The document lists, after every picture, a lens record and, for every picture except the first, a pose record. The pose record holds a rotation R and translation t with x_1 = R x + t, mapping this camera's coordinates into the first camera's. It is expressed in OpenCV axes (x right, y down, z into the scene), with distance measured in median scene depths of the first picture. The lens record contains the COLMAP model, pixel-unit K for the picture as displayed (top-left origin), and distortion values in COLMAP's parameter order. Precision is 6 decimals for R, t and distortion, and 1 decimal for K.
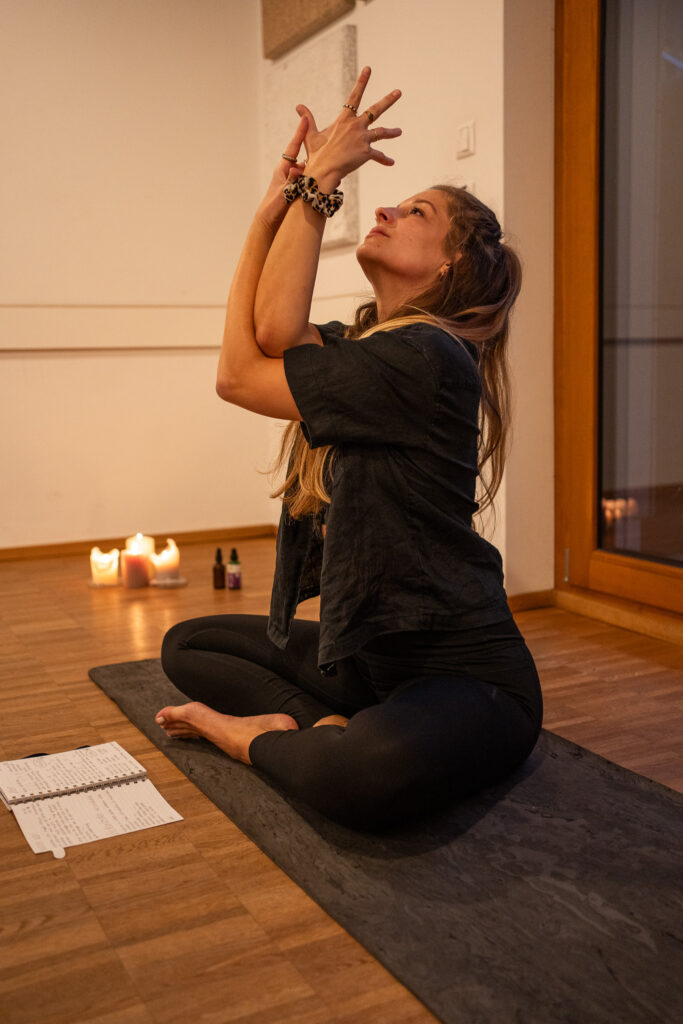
lens RADIAL K [[1092.2, 0, 326.2], [0, 1092.2, 509.2], [0, 0, 1]] dist [-0.012274, 0.129062]
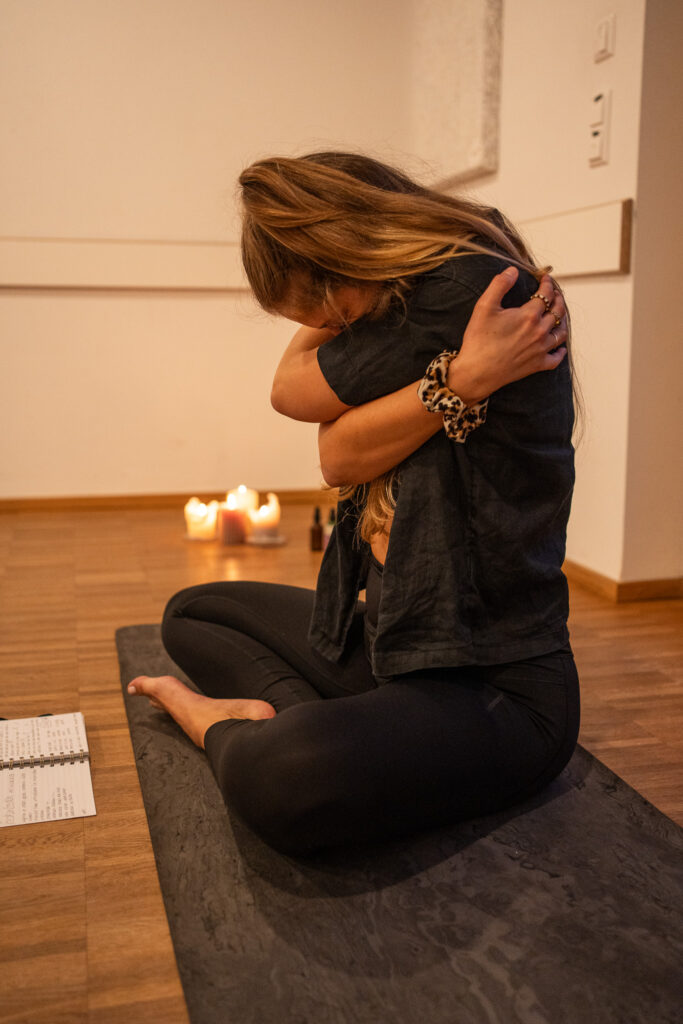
lens RADIAL K [[1095.7, 0, 343.4], [0, 1095.7, 497.2], [0, 0, 1]] dist [-0.010464, 0.122816]
pose [[0.976668, 0.057327, -0.206961, 0.211374], [-0.053302, 0.998266, 0.024974, 0.007134], [0.208034, -0.013360, 0.978030, 0.207858]]
